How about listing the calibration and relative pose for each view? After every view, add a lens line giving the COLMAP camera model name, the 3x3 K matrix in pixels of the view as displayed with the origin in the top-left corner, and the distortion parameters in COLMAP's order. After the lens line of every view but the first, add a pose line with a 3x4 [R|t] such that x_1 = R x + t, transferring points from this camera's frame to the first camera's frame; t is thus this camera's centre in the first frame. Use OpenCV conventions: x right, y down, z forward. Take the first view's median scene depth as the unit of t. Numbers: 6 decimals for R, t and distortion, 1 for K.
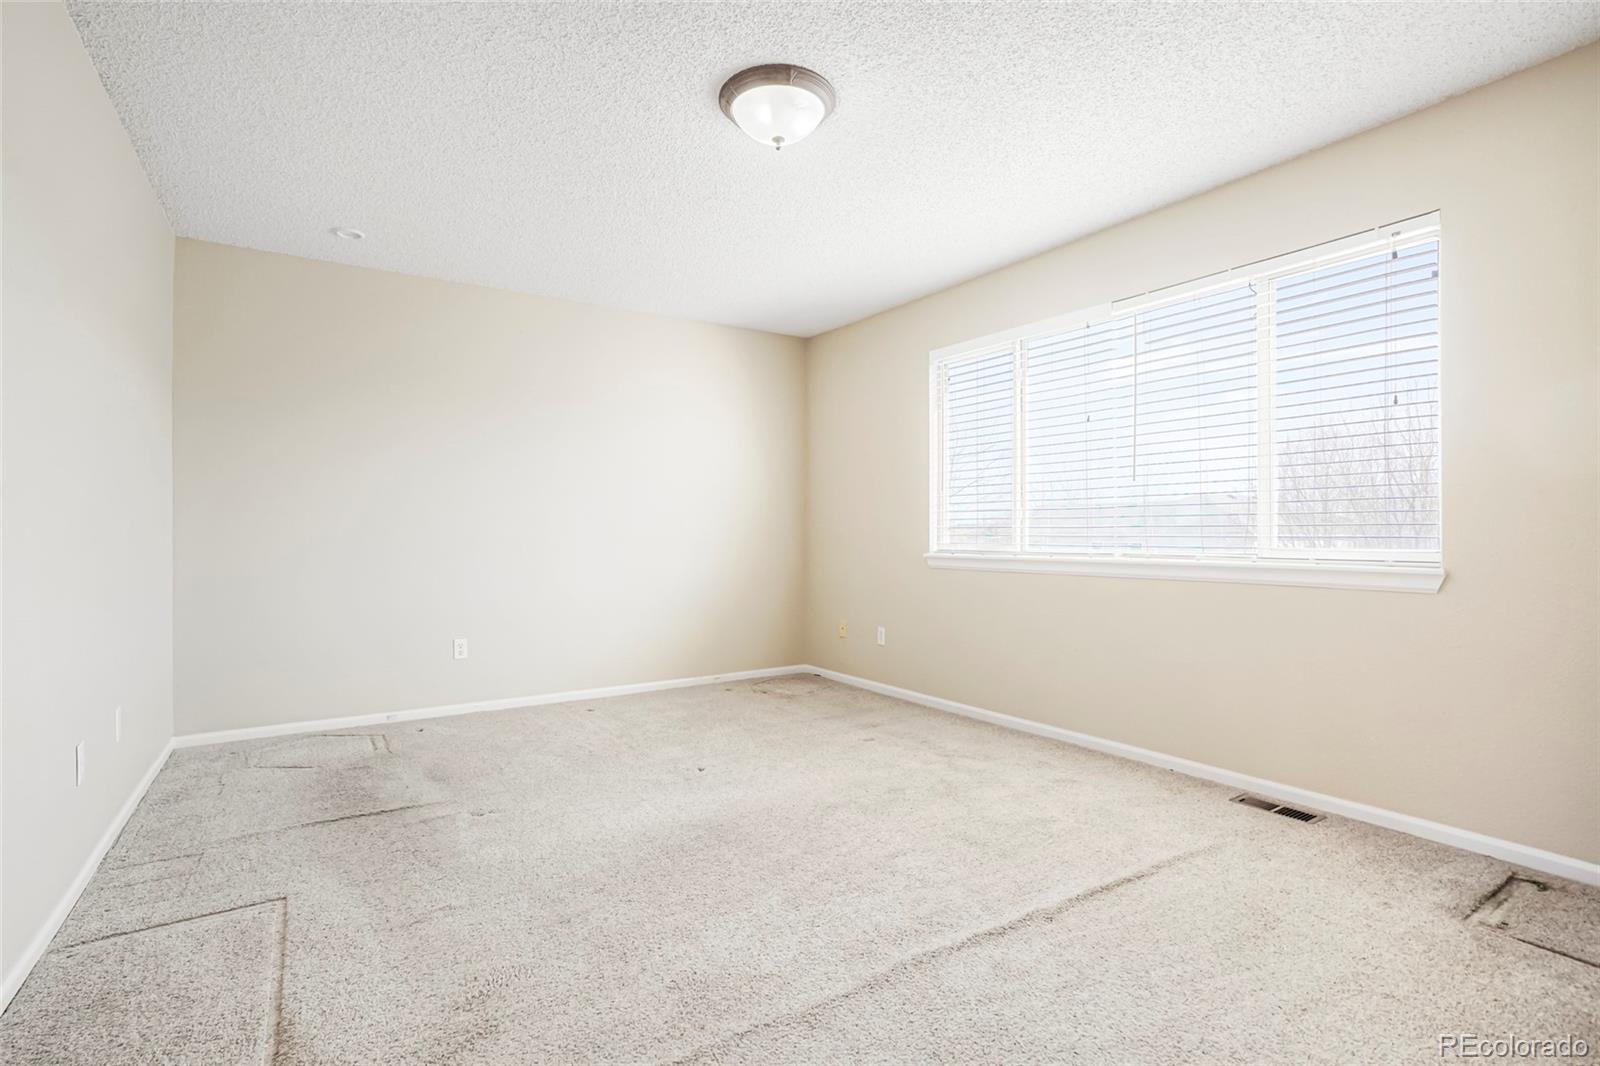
lens RADIAL K [[750.3, 0, 777.9], [0, 750.3, 529.7], [0, 0, 1]] dist [-0.002911, -0.000158]
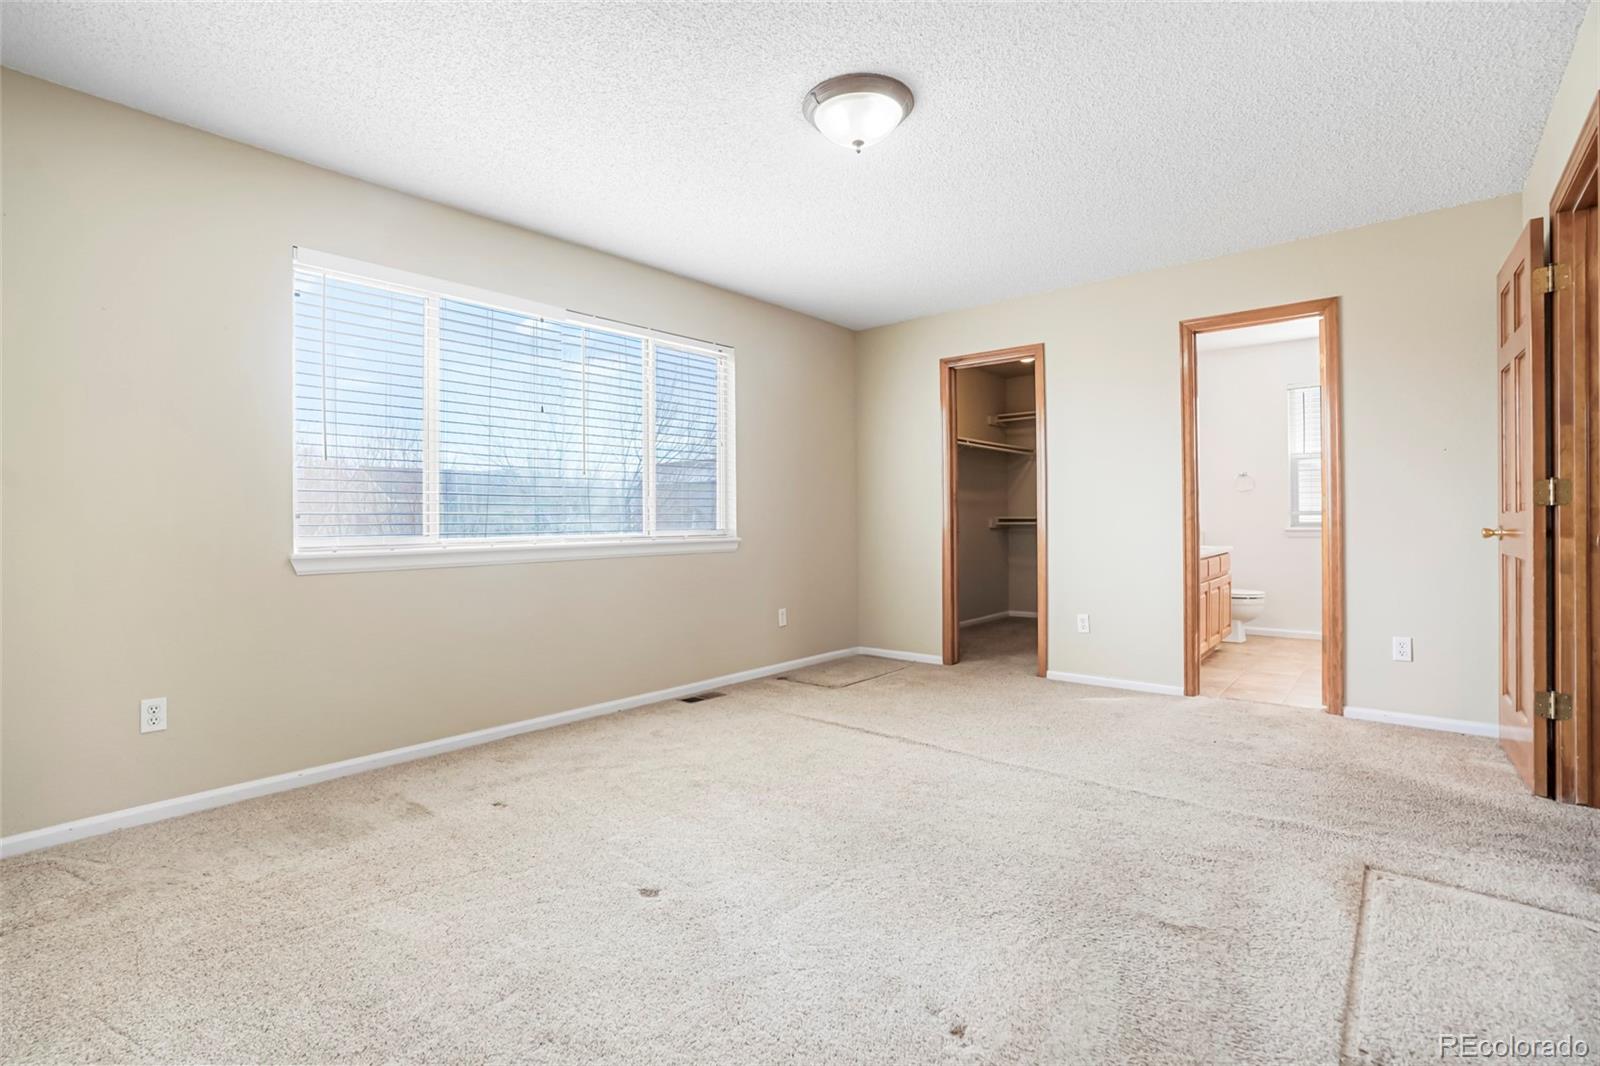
lens RADIAL K [[750.3, 0, 777.9], [0, 750.3, 529.7], [0, 0, 1]] dist [-0.002911, -0.000158]
pose [[-0.265406, -0.002479, 0.964134, -0.670720], [0.007616, 0.999960, 0.004667, 0.014939], [-0.964107, 0.008582, -0.265377, 0.968901]]
